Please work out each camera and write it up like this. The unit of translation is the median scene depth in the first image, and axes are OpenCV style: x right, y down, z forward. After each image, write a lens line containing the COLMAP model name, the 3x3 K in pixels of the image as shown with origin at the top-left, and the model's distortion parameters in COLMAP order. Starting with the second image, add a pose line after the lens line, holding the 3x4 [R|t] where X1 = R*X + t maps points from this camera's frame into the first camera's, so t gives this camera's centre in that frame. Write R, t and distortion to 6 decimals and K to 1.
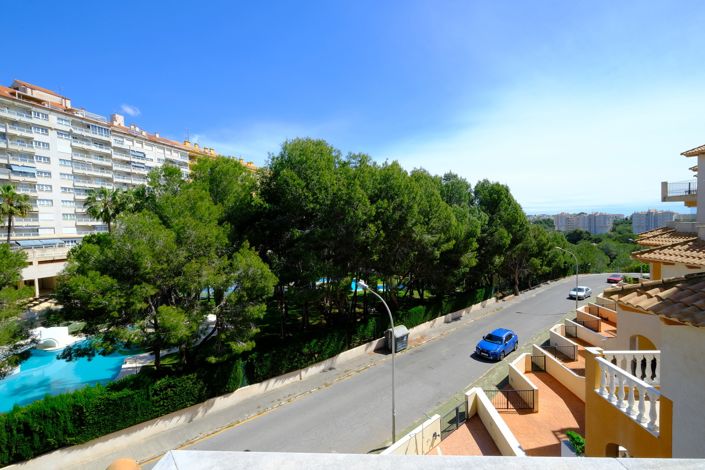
lens RADIAL K [[301.7, 0, 351.3], [0, 301.7, 233.0], [0, 0, 1]] dist [-0.001325, -0.002475]
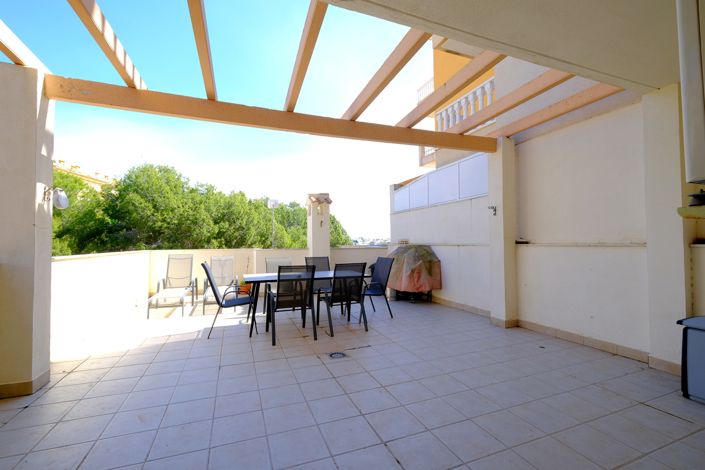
lens RADIAL K [[301.7, 0, 354.6], [0, 301.7, 240.7], [0, 0, 1]] dist [-0.001325, -0.002475]
pose [[0.903858, 0.024373, 0.427137, 0.026838], [-0.004828, 0.998893, -0.046782, 0.013025], [-0.427805, 0.040222, 0.902976, -0.181934]]
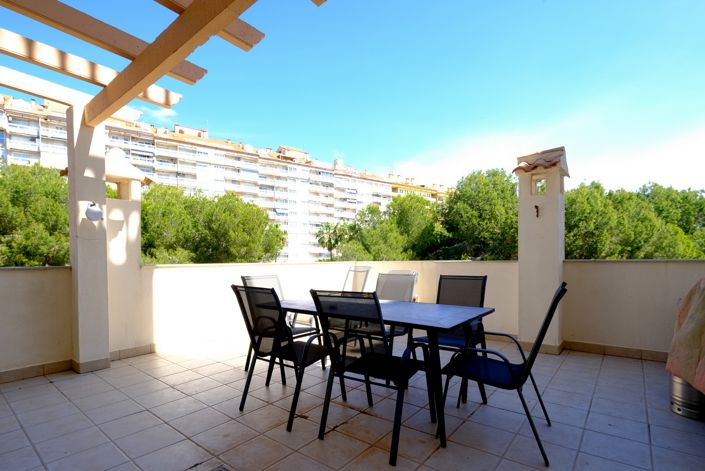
lens RADIAL K [[349.9, 0, 349.3], [0, 349.9, 262.6], [0, 0, 1]] dist [-0.004846, -0.000505]
pose [[0.814873, 0.027541, -0.578985, 0.094362], [-0.033268, 0.999446, 0.000719, 0.011706], [0.578684, 0.018676, 0.815338, -0.134095]]
